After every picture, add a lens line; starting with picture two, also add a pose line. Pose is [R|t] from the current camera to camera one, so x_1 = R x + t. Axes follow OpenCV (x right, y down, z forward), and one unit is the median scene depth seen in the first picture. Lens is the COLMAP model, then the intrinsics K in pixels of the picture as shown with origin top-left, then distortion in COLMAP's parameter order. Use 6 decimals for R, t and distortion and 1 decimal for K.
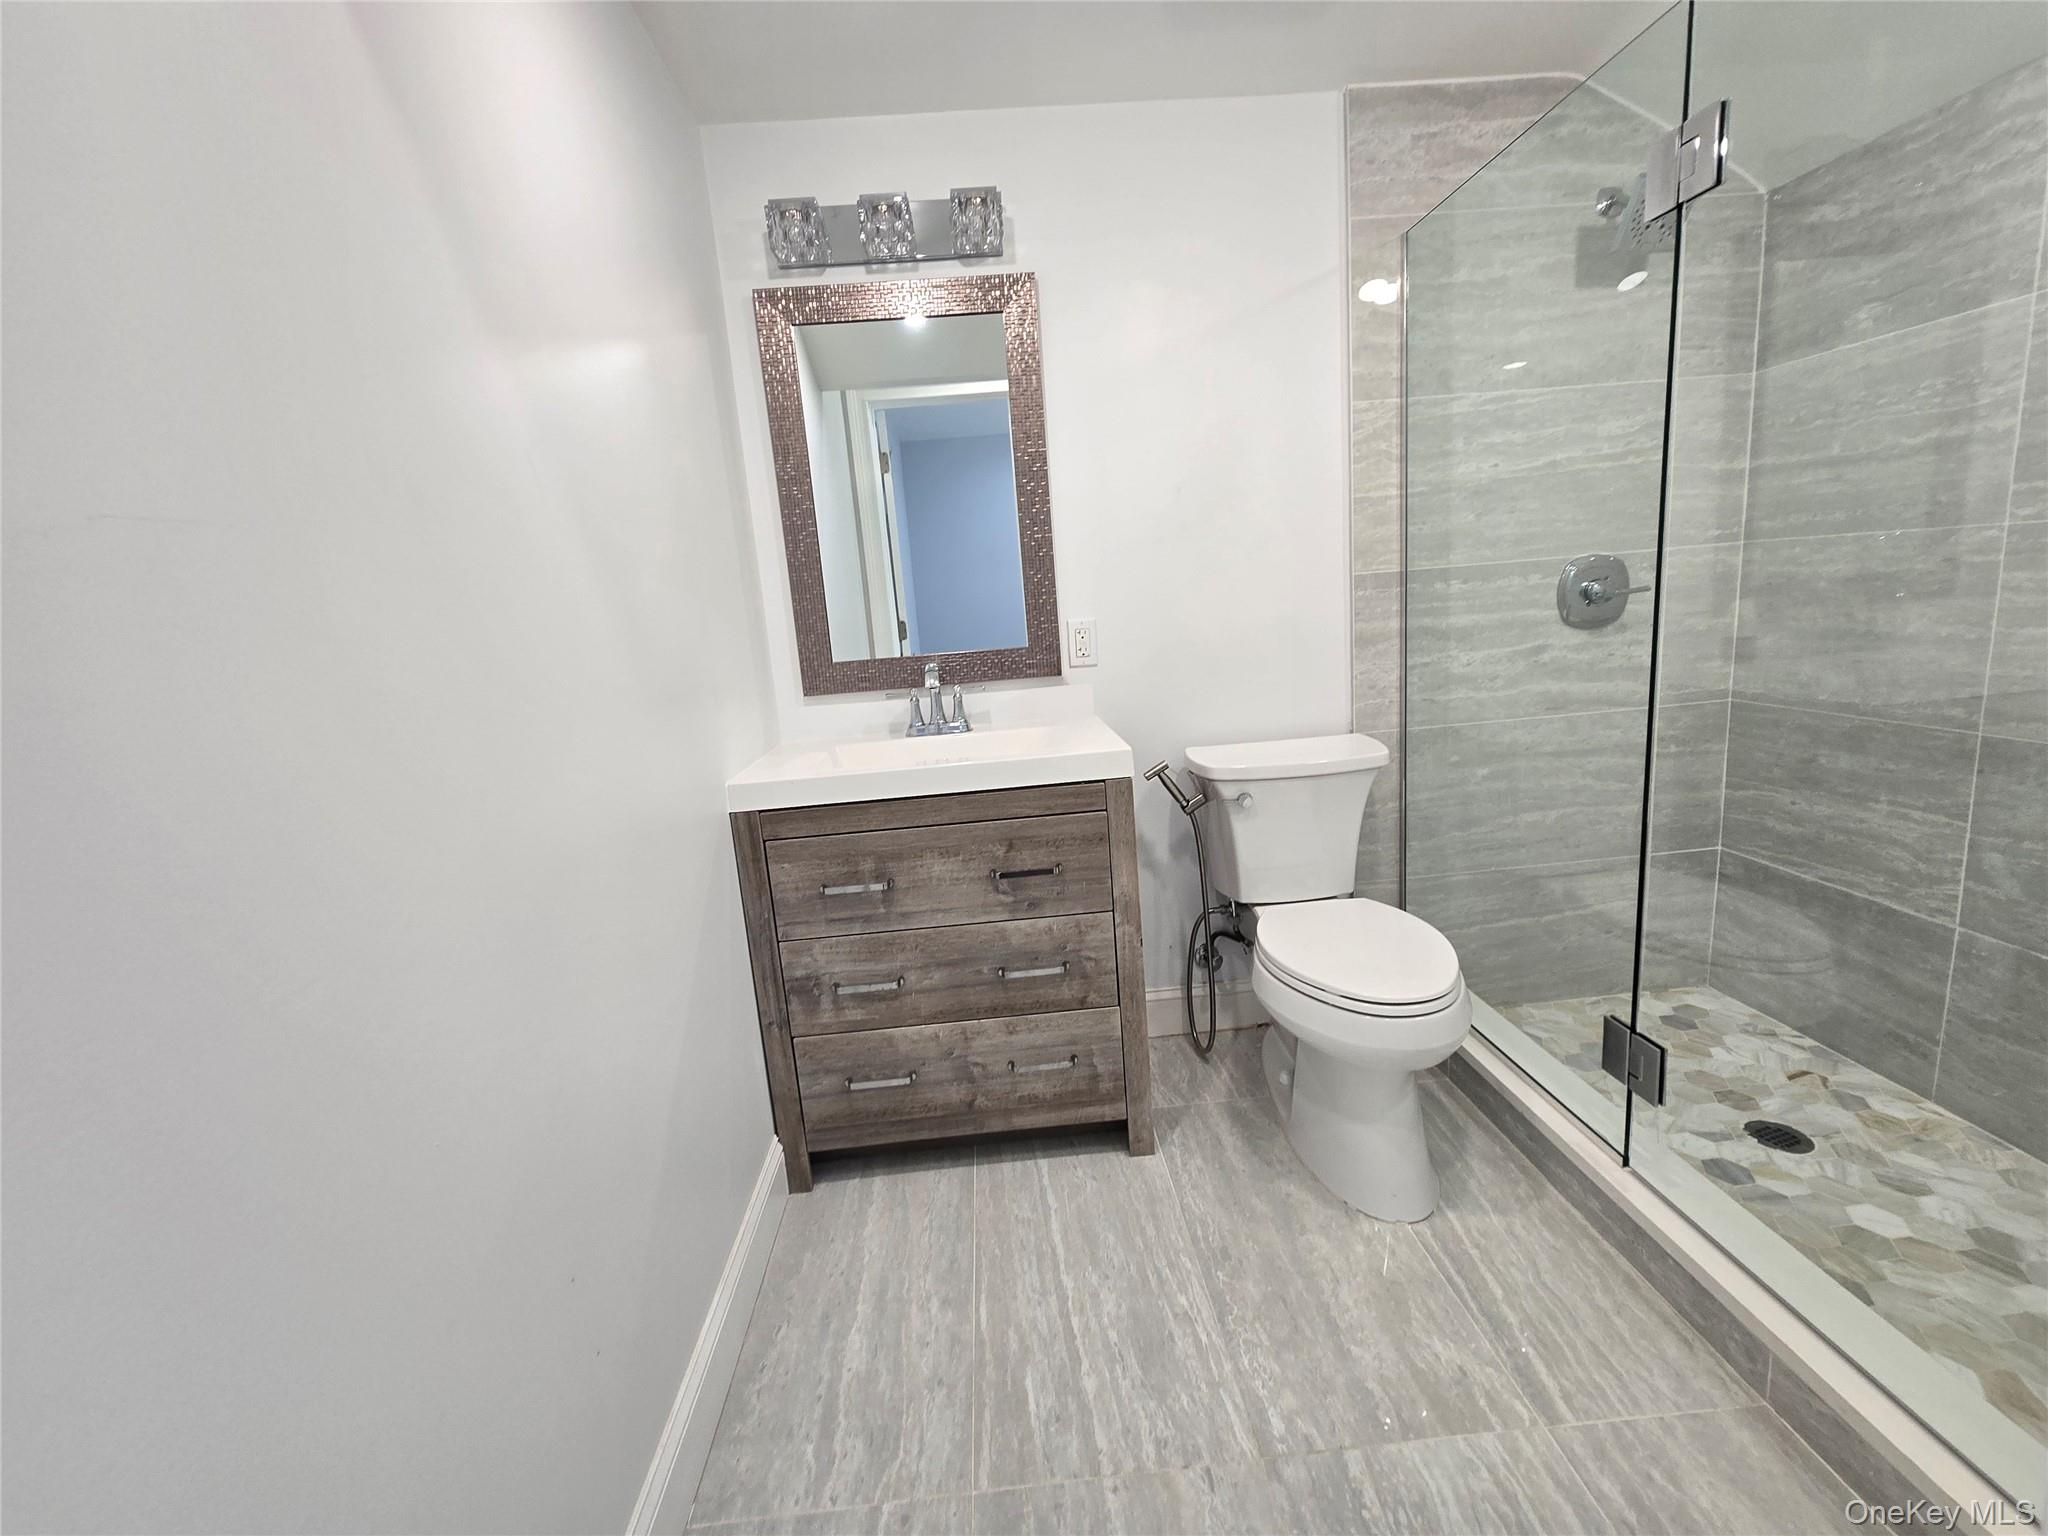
lens RADIAL K [[848.4, 0, 1022.5], [0, 848.4, 759.8], [0, 0, 1]] dist [0.001535, -0.000119]
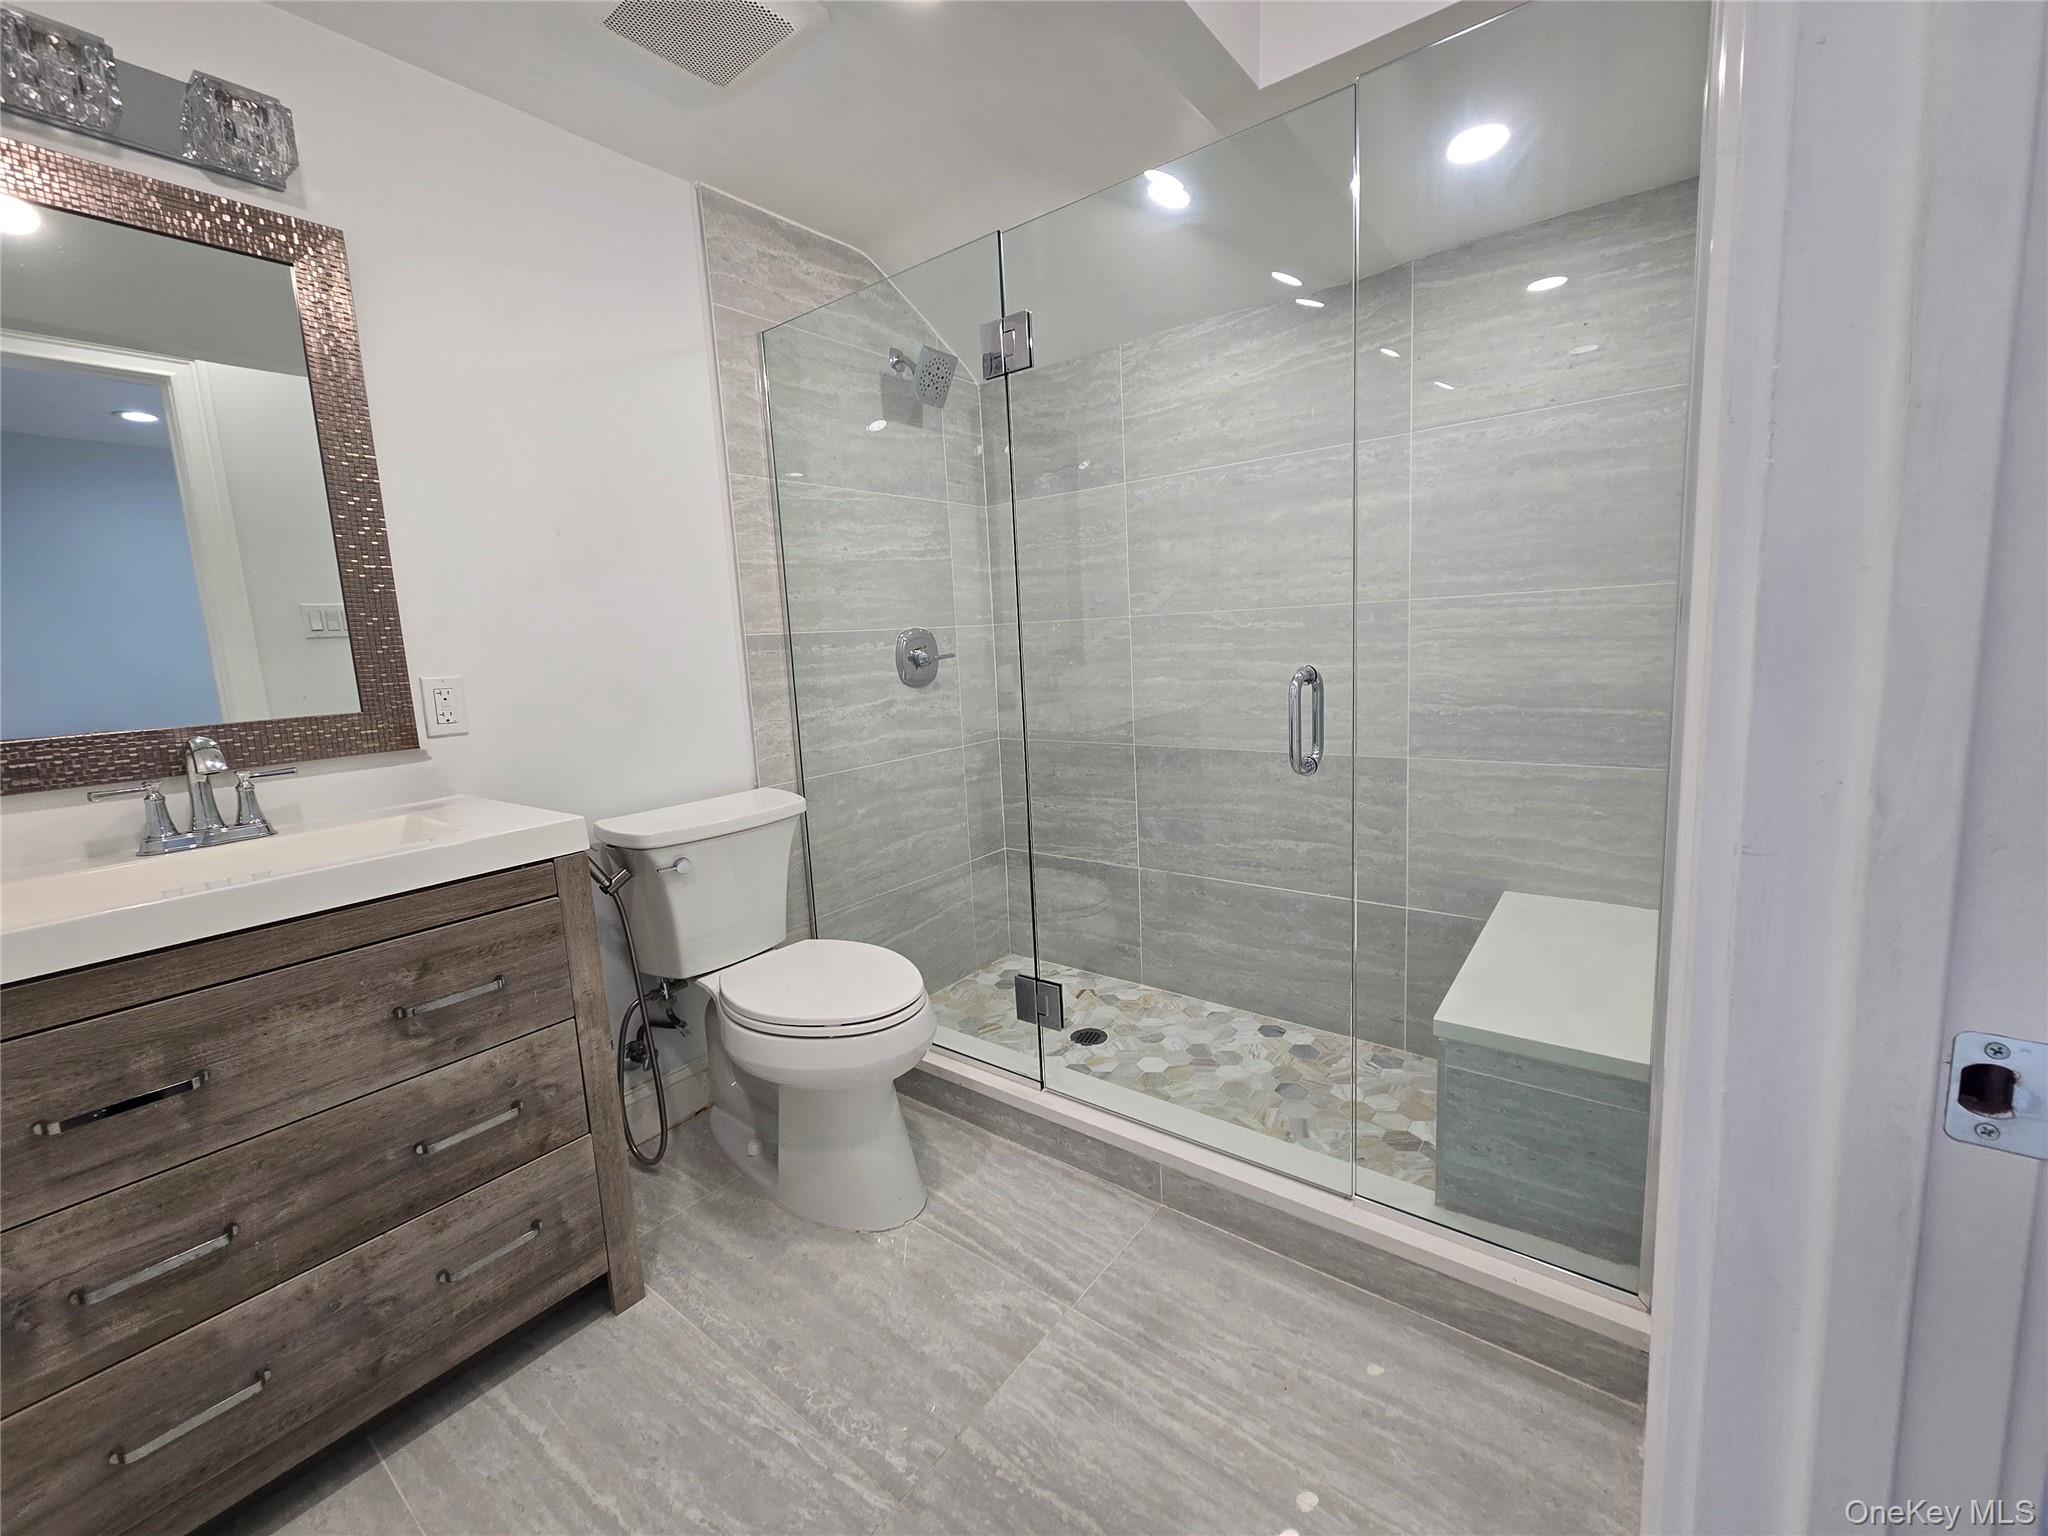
lens RADIAL K [[848.4, 0, 1022.1], [0, 848.4, 763.0], [0, 0, 1]] dist [0.001535, -0.000119]
pose [[0.646930, -0.069228, 0.759400, -0.215402], [0.149623, 0.988036, -0.037392, 0.029227], [-0.747726, 0.137814, 0.649548, 0.102159]]
